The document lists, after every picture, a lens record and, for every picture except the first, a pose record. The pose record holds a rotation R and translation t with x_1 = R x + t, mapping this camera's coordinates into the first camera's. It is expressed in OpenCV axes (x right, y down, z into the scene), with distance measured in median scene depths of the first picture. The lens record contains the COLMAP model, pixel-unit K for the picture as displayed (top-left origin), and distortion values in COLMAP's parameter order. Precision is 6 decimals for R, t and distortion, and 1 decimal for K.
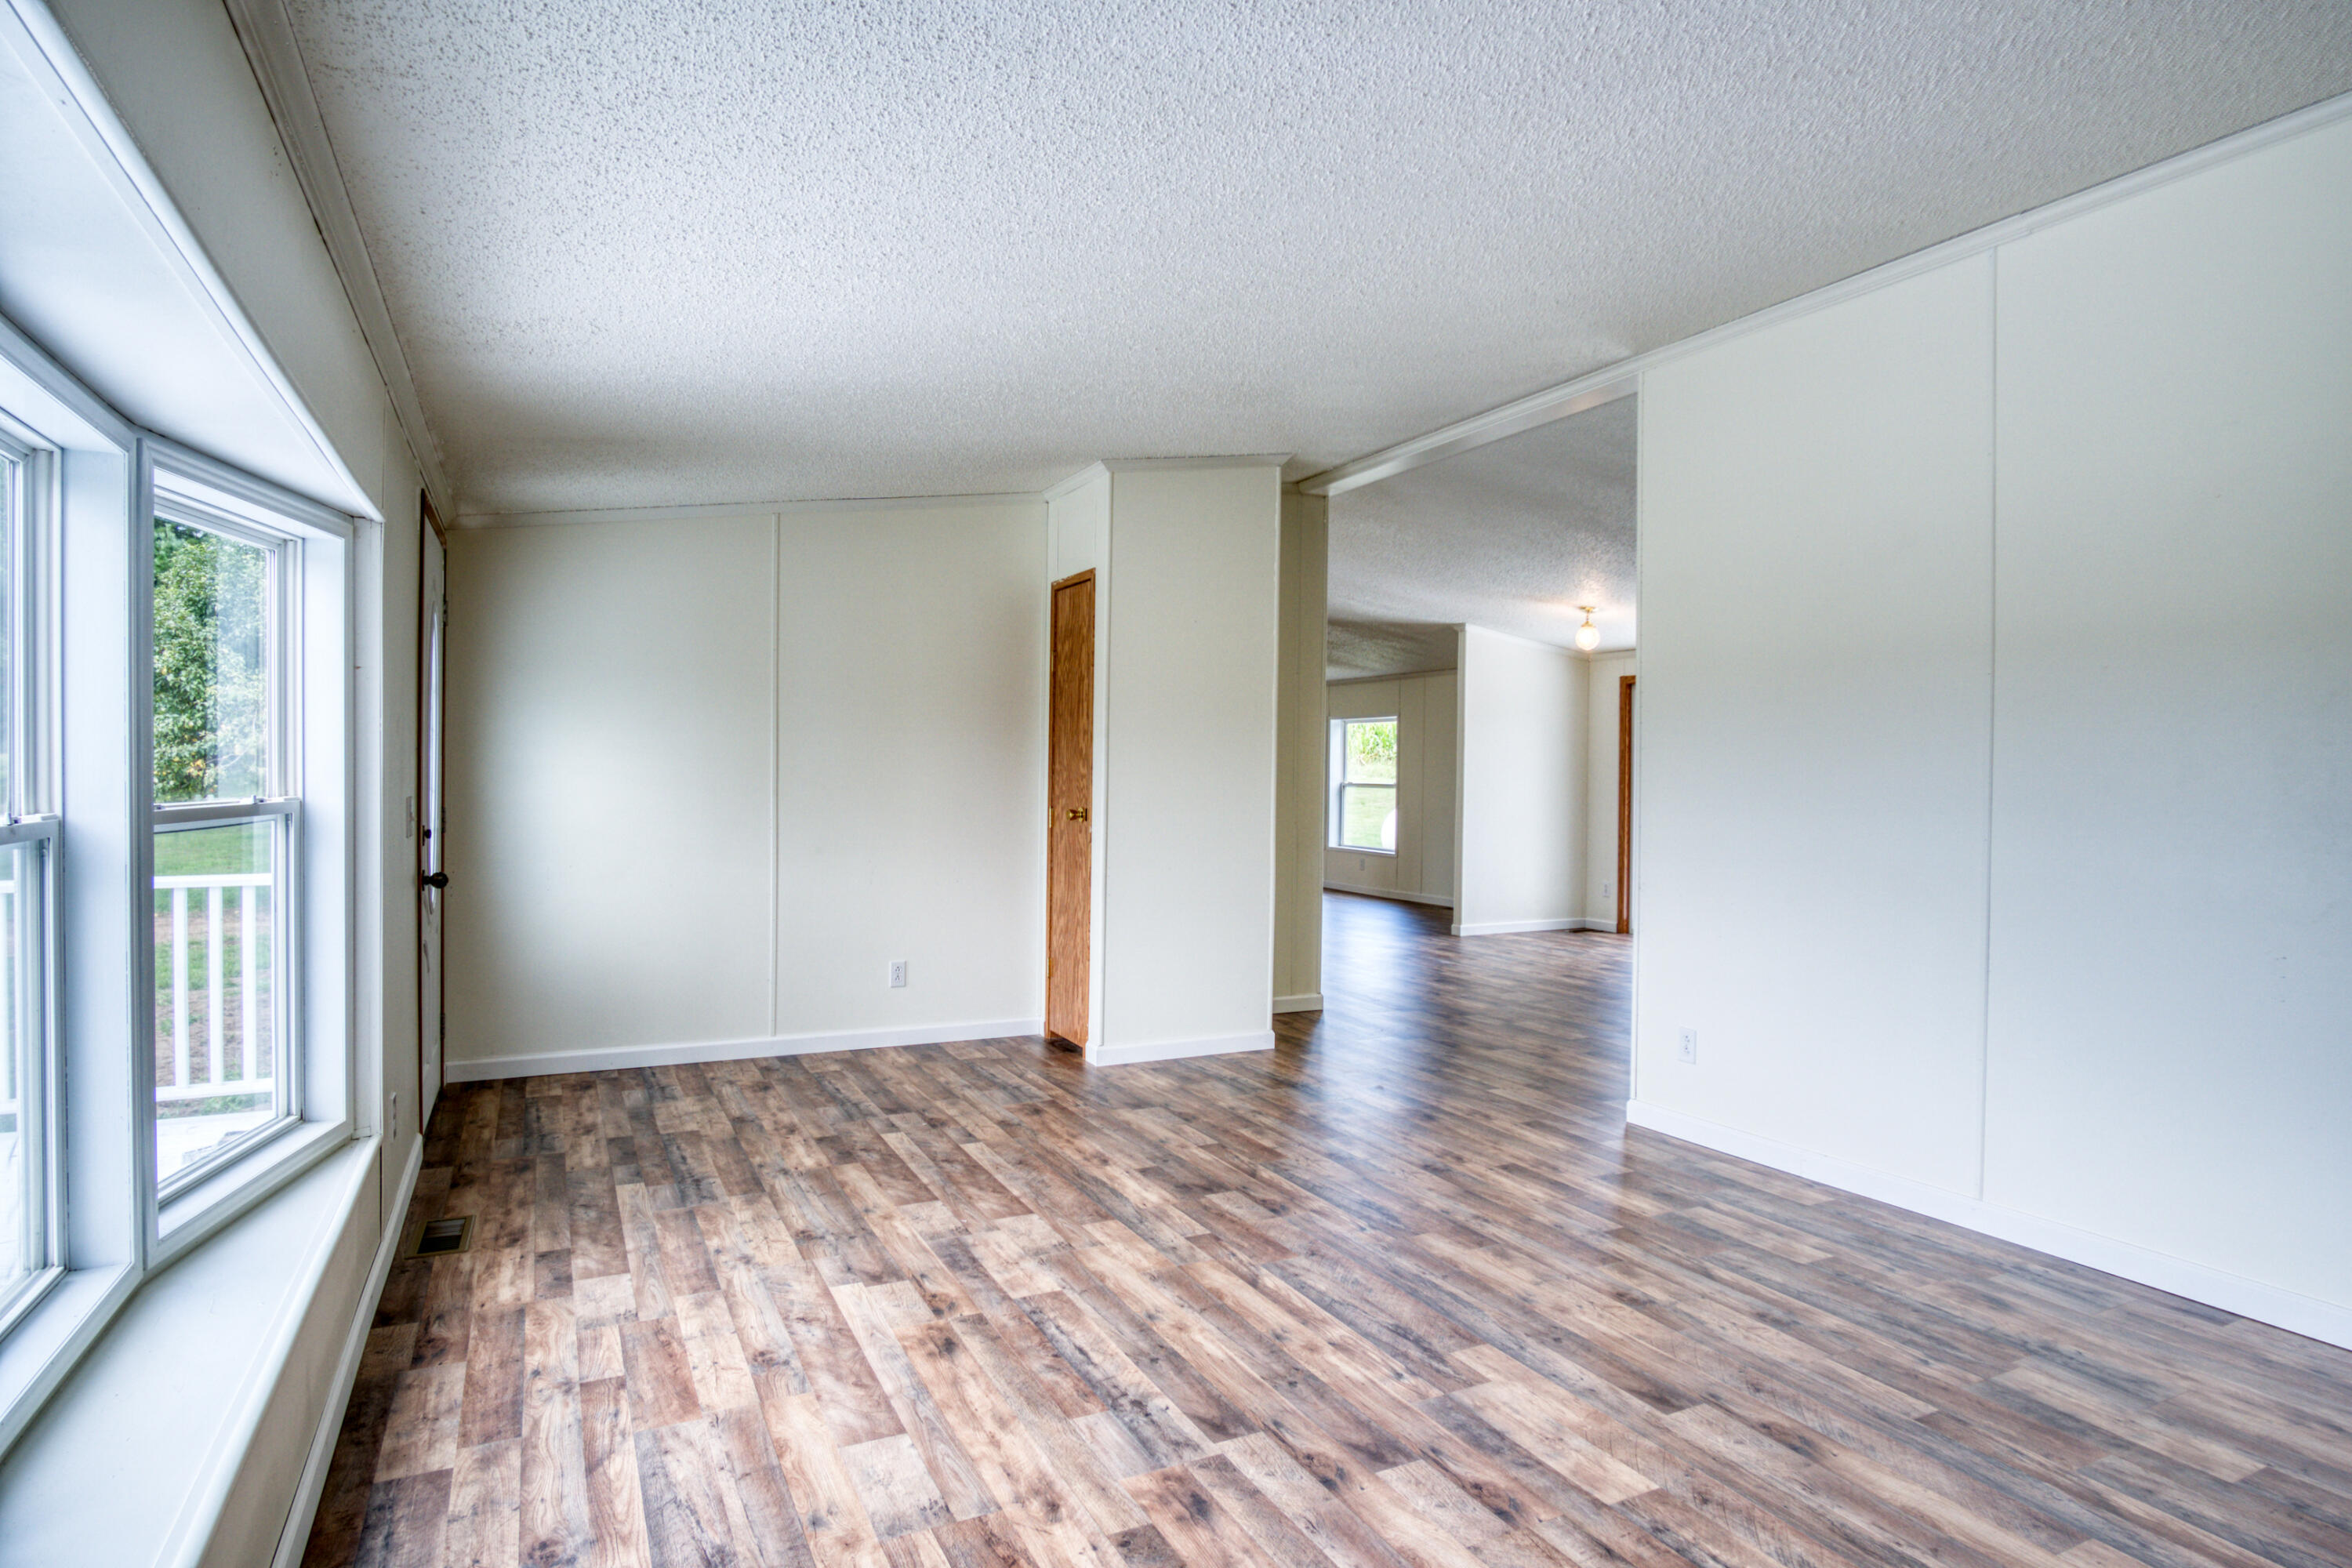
lens RADIAL K [[1234.1, 0, 1184.7], [0, 1234.1, 780.7], [0, 0, 1]] dist [-0.016055, 0.000096]
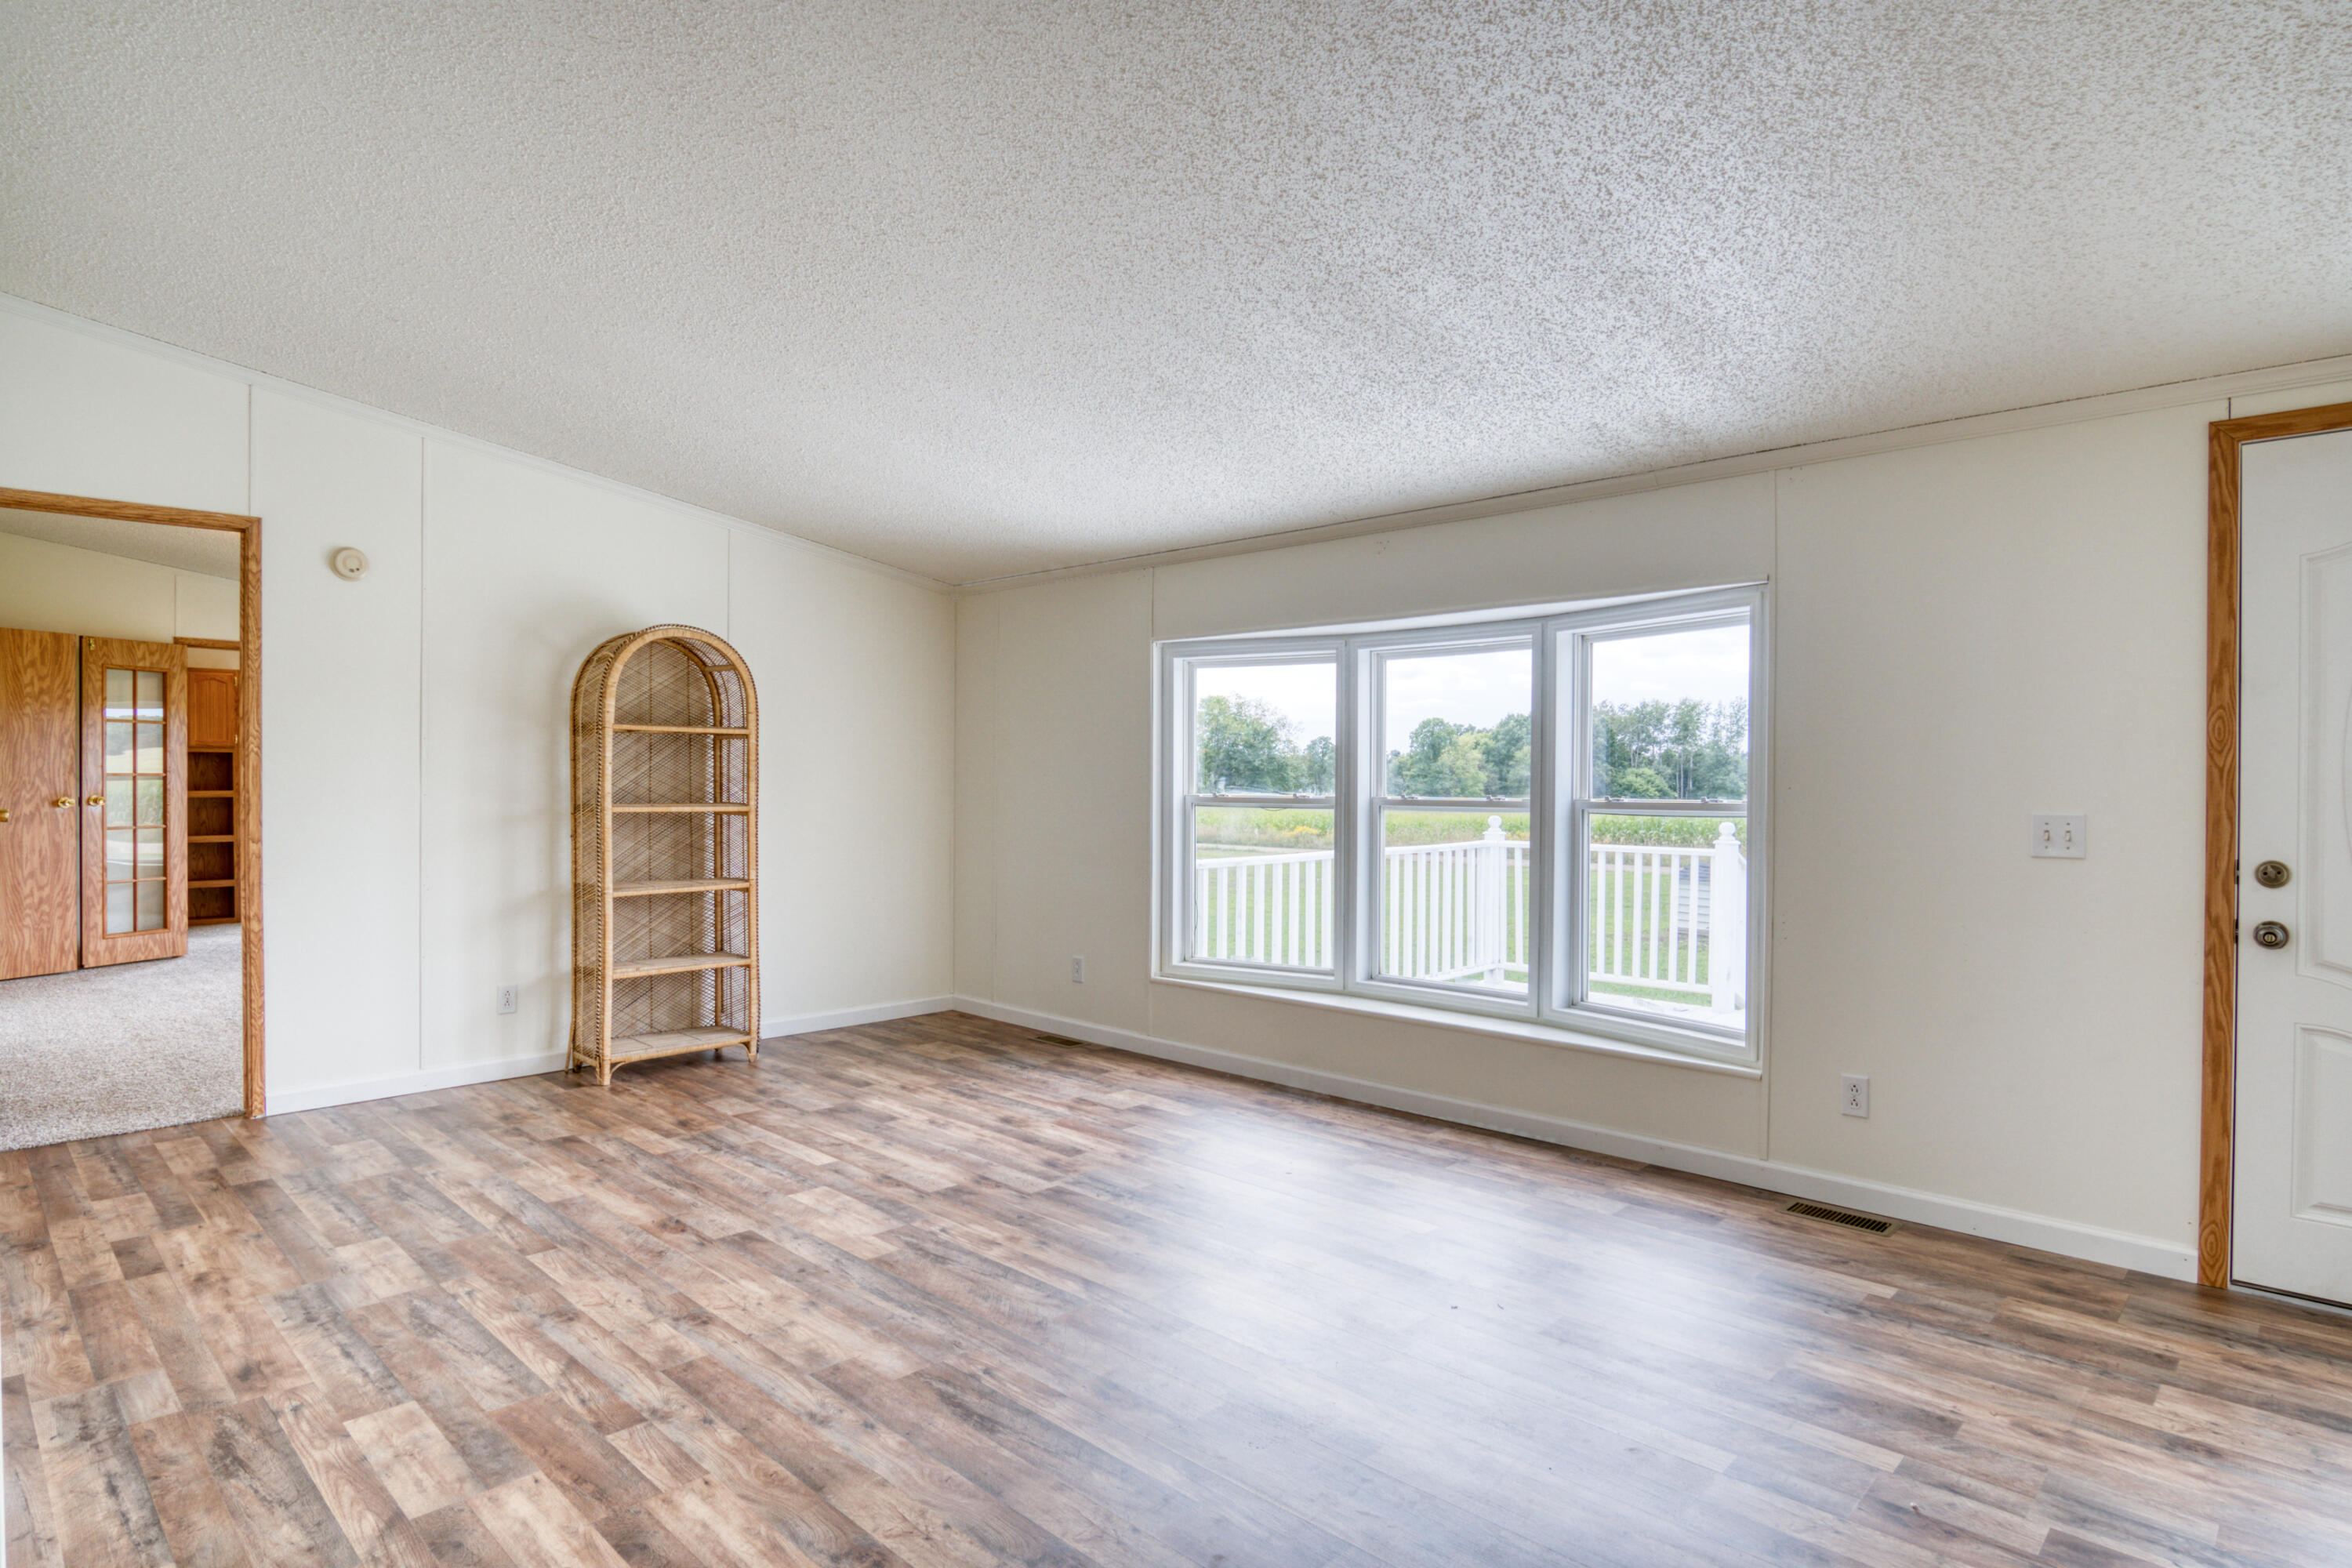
lens RADIAL K [[1234.1, 0, 1197.6], [0, 1234.1, 792.5], [0, 0, 1]] dist [-0.016055, 0.000096]
pose [[-0.933799, -0.010341, -0.357650, 0.367886], [-0.016651, 0.999755, 0.014569, -0.009220], [0.357411, 0.019560, -0.933742, 2.155361]]
